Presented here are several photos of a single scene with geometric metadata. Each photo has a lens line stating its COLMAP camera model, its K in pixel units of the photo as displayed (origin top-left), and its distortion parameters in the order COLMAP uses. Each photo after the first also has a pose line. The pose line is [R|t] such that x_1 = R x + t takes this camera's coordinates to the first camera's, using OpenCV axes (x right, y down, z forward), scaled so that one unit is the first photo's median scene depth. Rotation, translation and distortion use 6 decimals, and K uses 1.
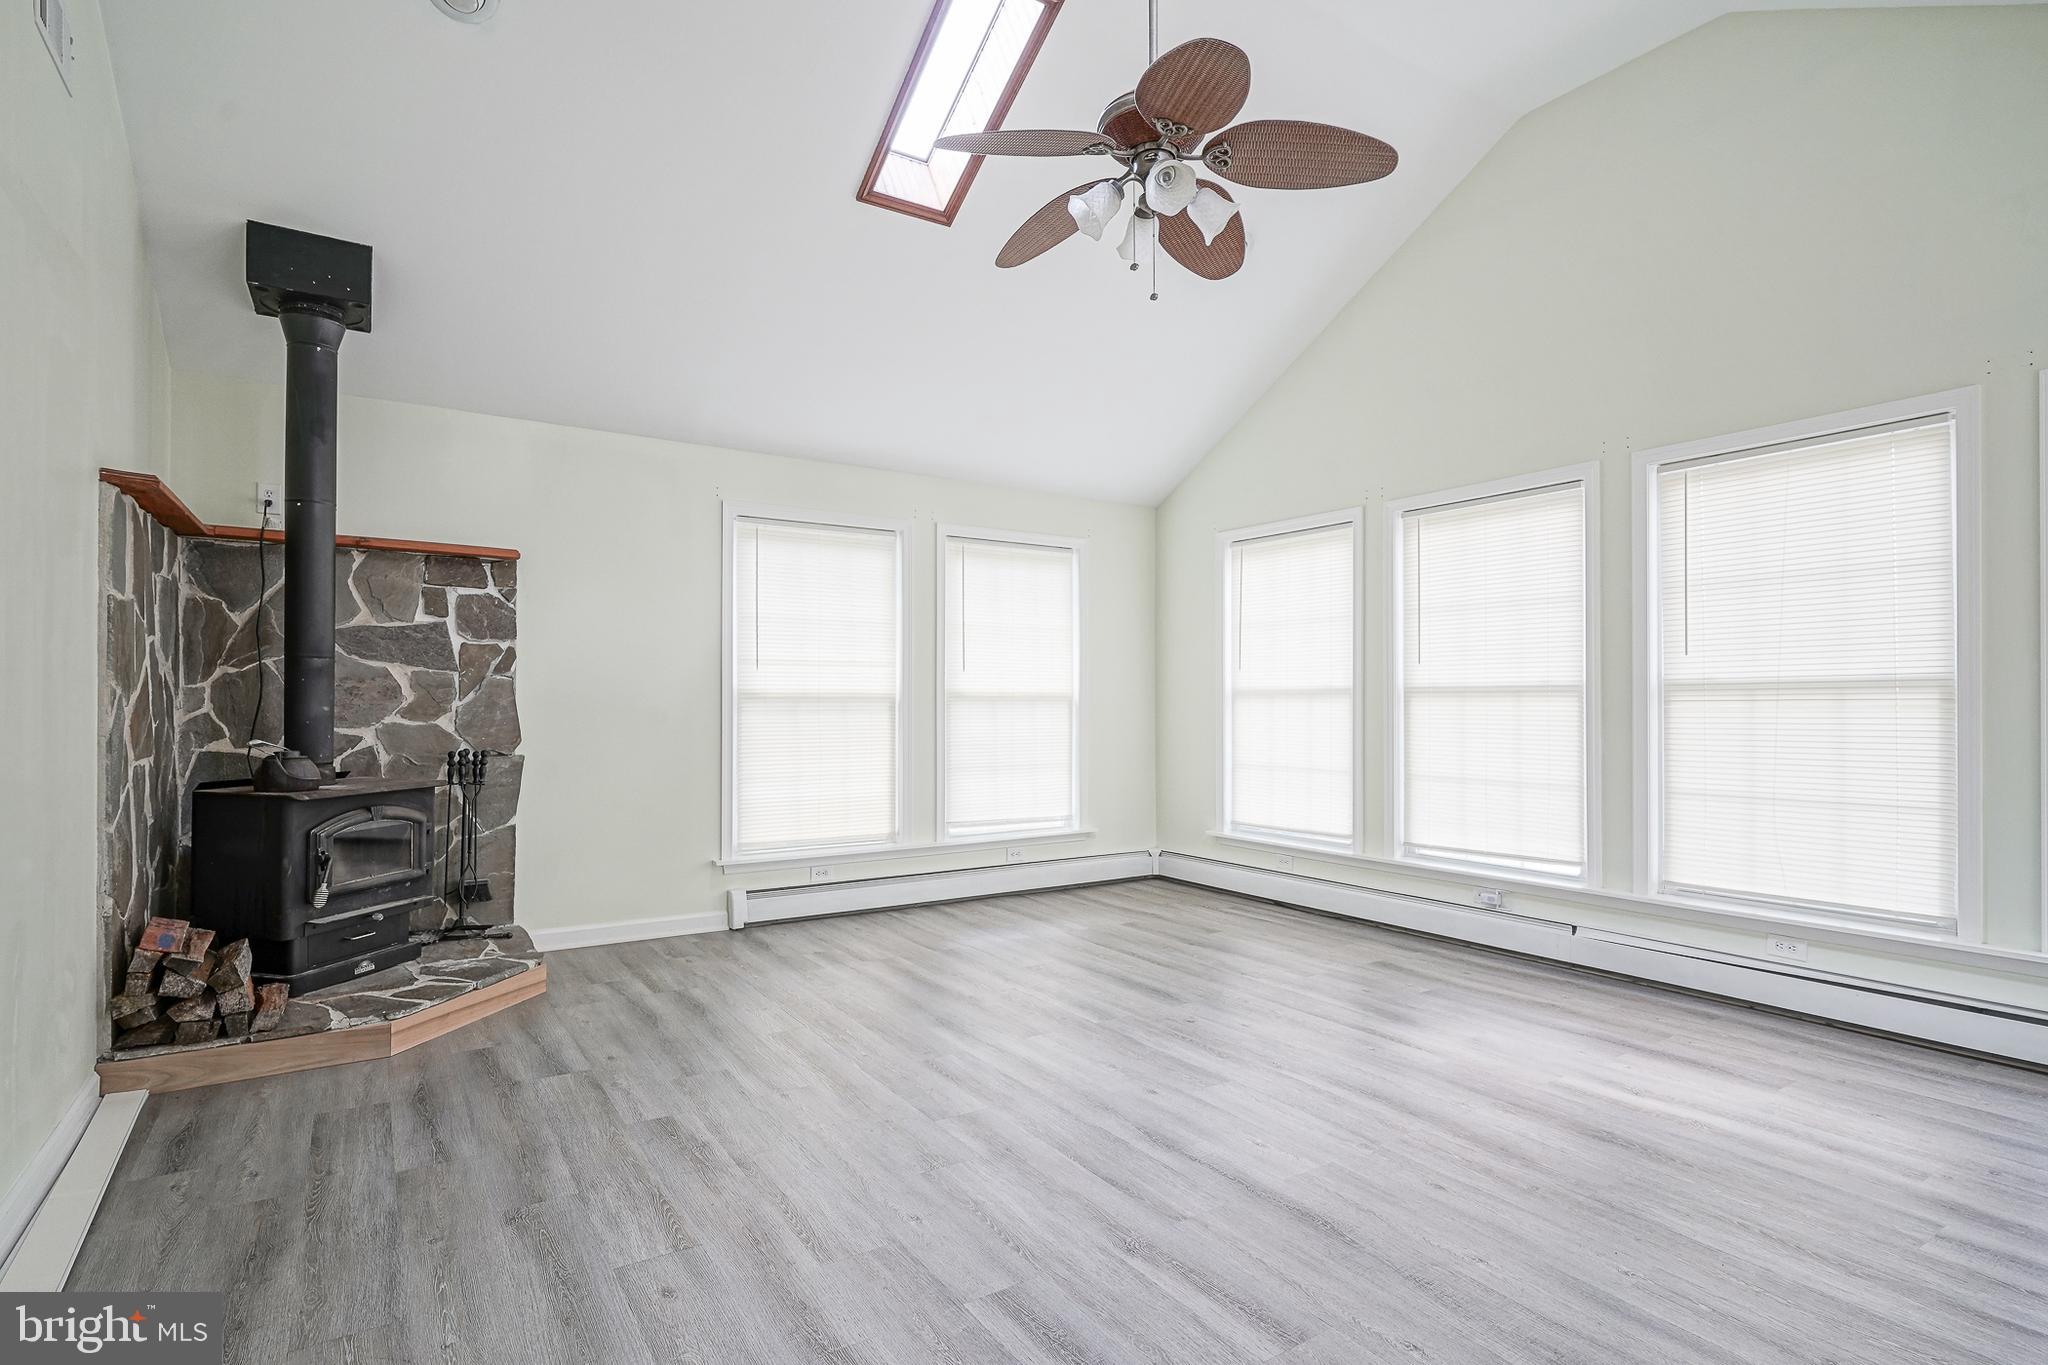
lens RADIAL K [[998.0, 0, 1140.5], [0, 998.0, 695.4], [0, 0, 1]] dist [-0.007988, 0.006234]
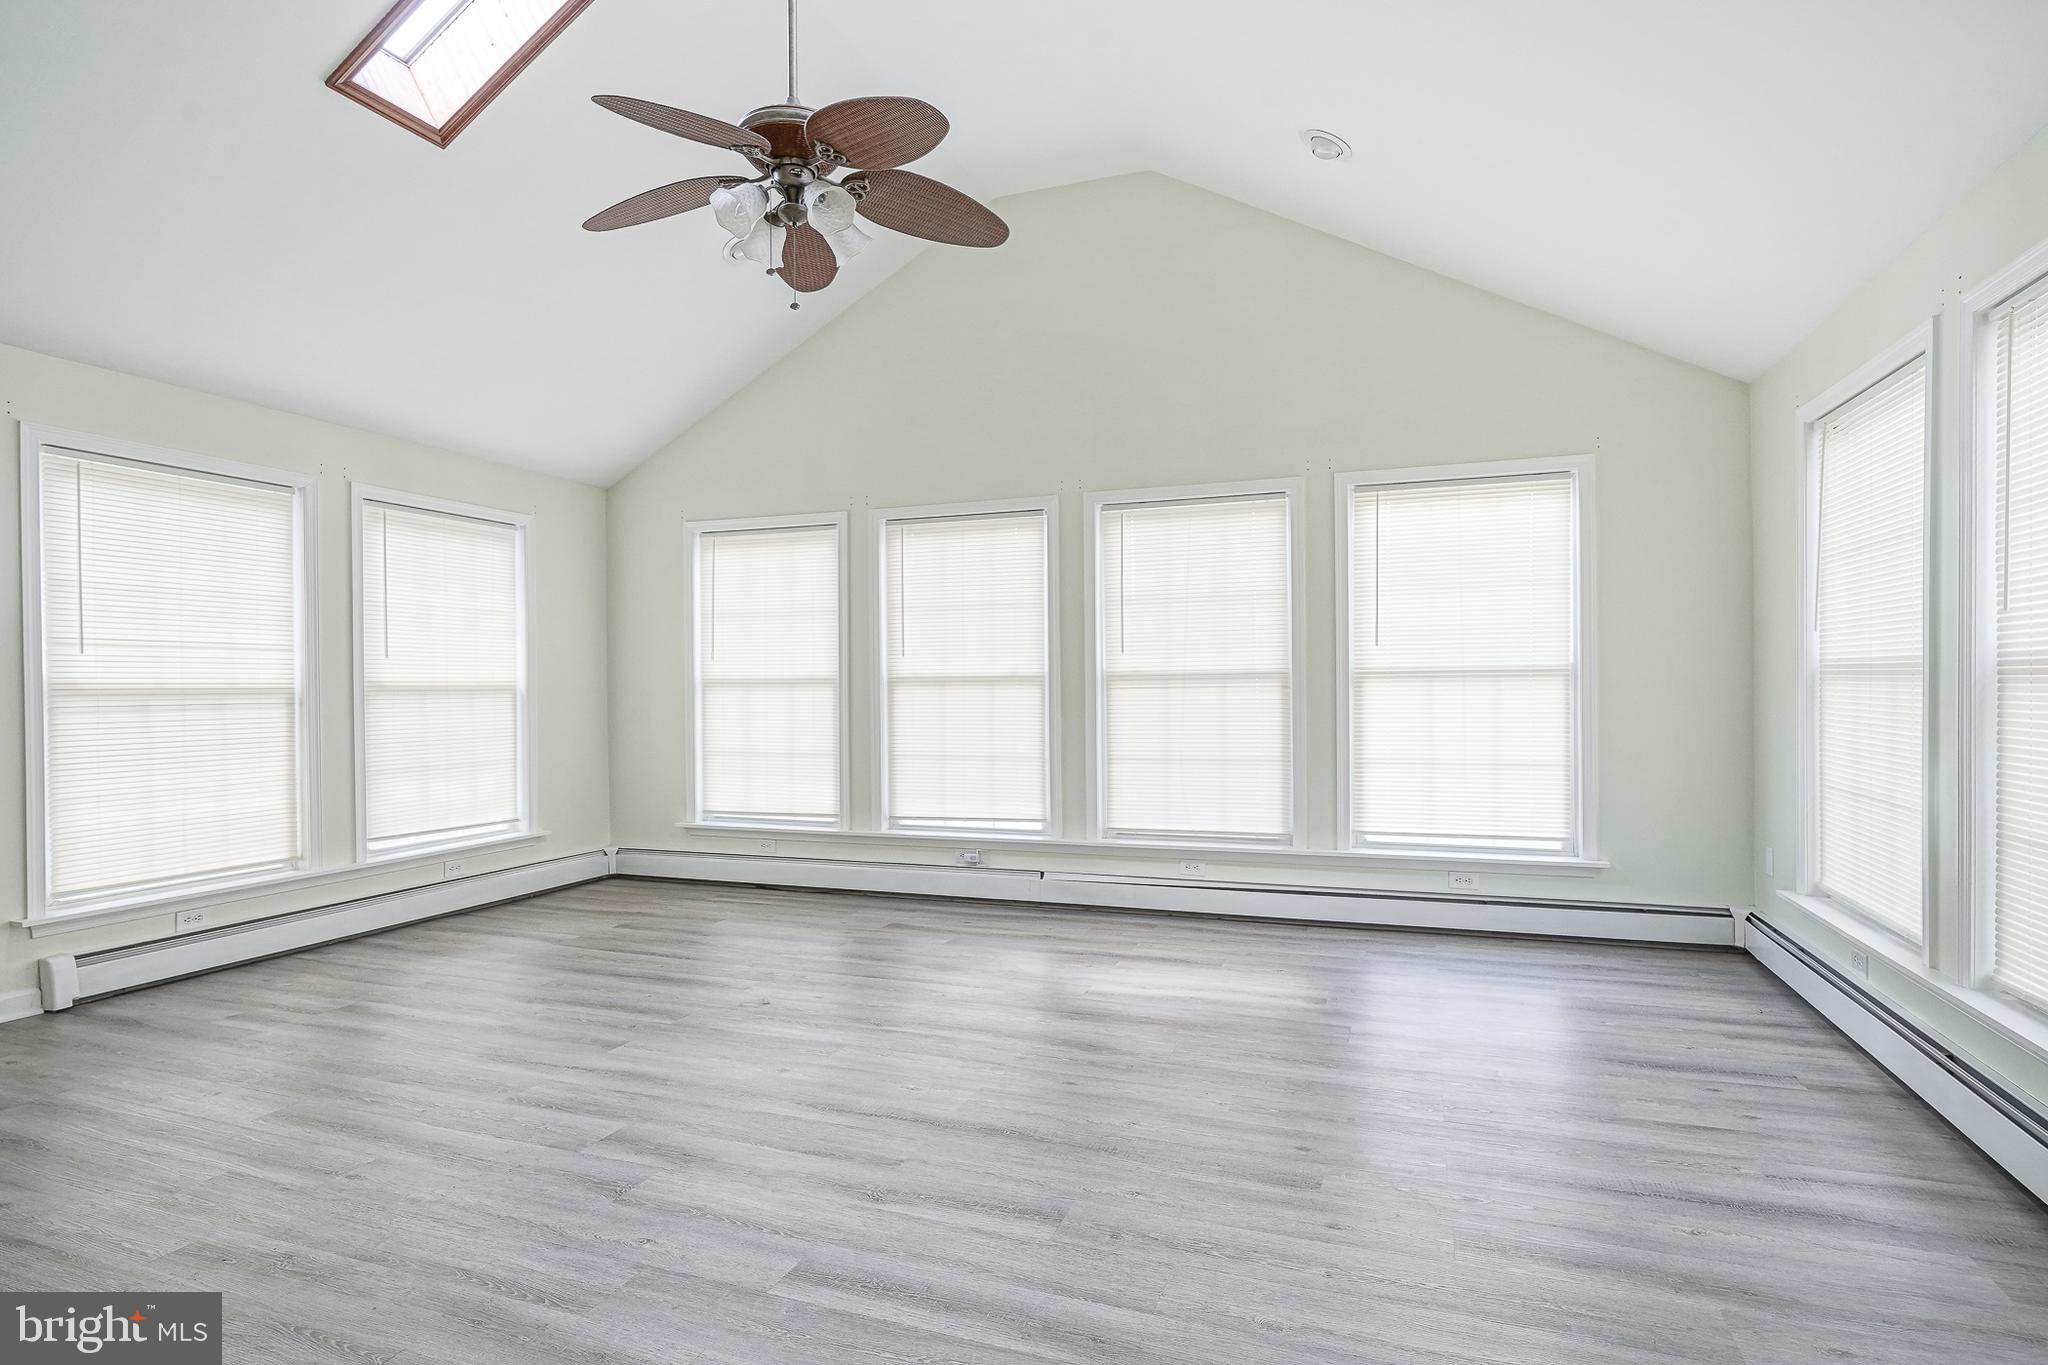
lens RADIAL K [[946.7, 0, 1059.1], [0, 946.7, 682.6], [0, 0, 1]] dist [-0.000403, 0.001917]
pose [[0.831576, -0.004263, 0.555395, -0.198458], [0.004033, 0.999991, 0.001636, -0.003824], [-0.555397, 0.000880, 0.831585, 0.014669]]
